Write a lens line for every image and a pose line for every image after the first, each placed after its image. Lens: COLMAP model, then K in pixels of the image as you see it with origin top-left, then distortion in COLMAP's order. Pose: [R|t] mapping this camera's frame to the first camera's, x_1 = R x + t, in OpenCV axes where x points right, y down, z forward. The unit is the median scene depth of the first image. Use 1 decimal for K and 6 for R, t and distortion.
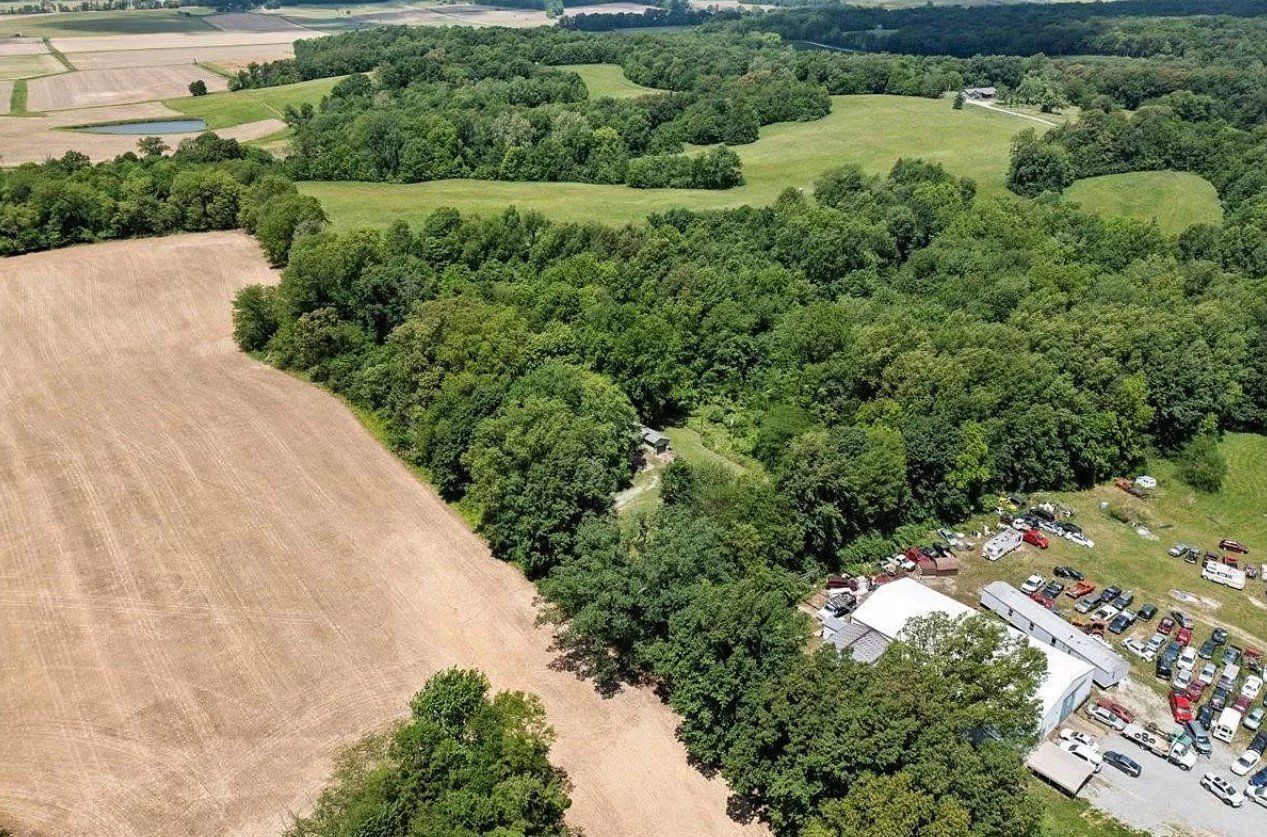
lens RADIAL K [[1029.3, 0, 628.5], [0, 1029.3, 398.5], [0, 0, 1]] dist [-0.000207, 0.003794]
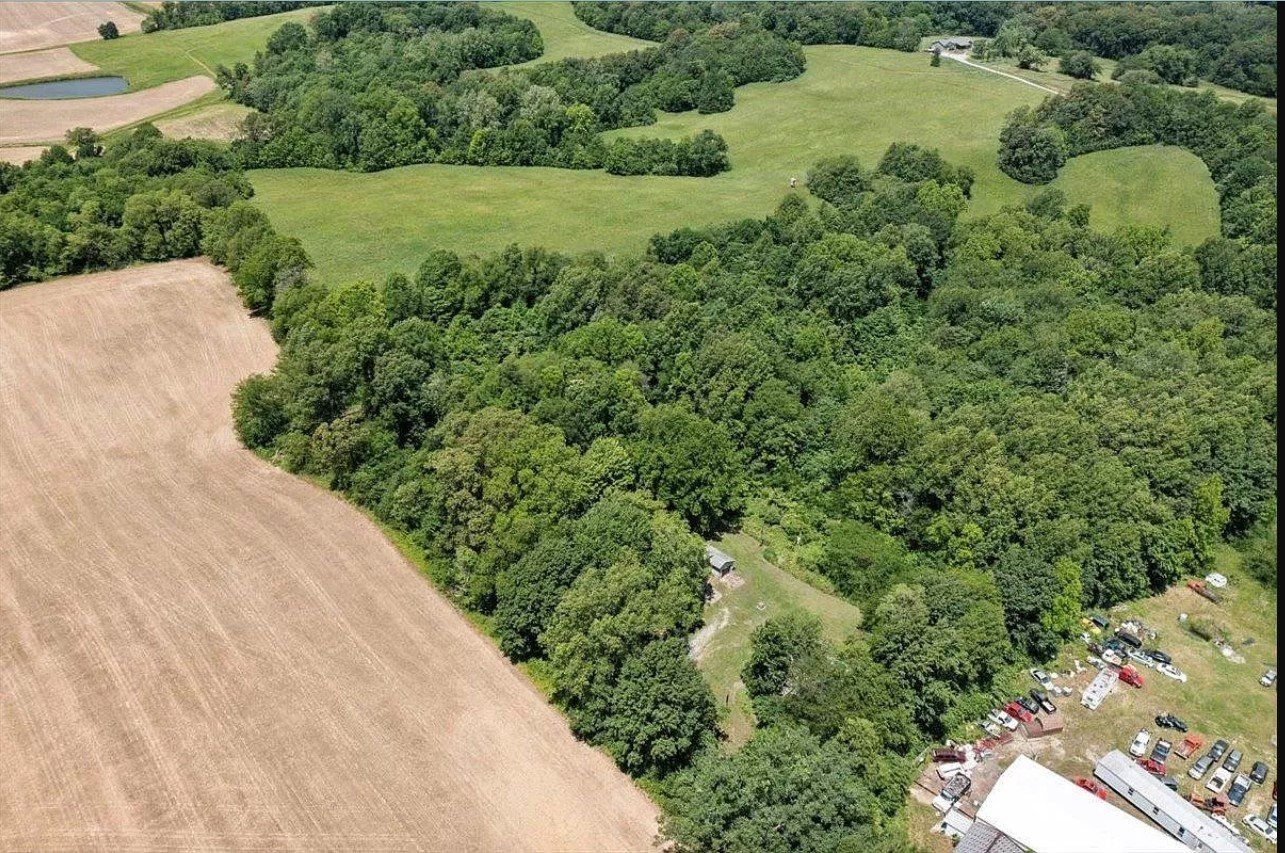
lens RADIAL K [[1032.0, 0, 634.2], [0, 1032.0, 400.9], [0, 0, 1]] dist [0.000575, -0.003030]
pose [[0.996809, -0.039251, 0.069514, -0.076426], [0.032136, 0.994401, 0.100671, -0.140043], [-0.073076, -0.098116, 0.992488, 0.054994]]
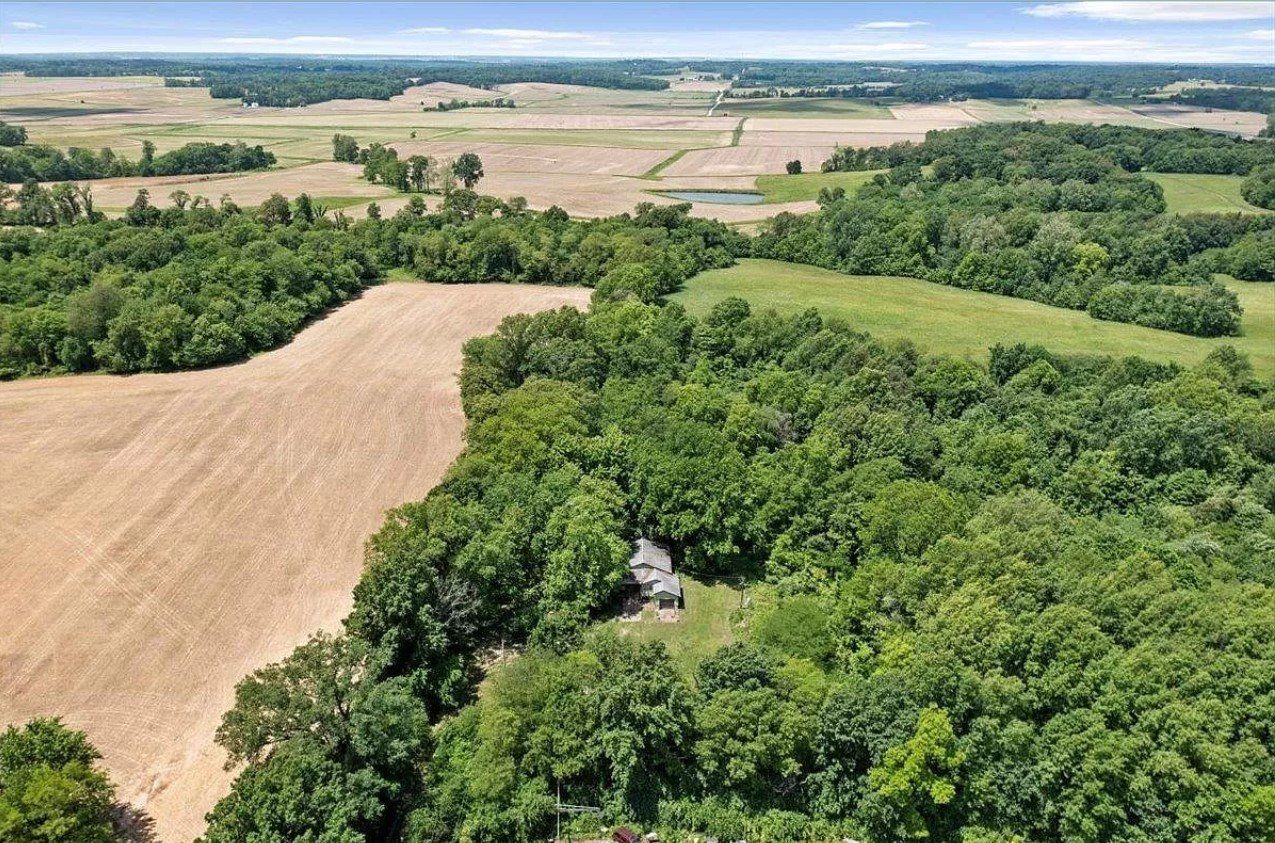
lens RADIAL K [[1030.3, 0, 625.6], [0, 1030.3, 390.5], [0, 0, 1]] dist [0.004362, 0.005959]
pose [[0.786907, 0.202786, -0.582799, 0.311081], [-0.254274, 0.967108, -0.006819, -0.071041], [0.562247, 0.153557, 0.812588, 0.190596]]
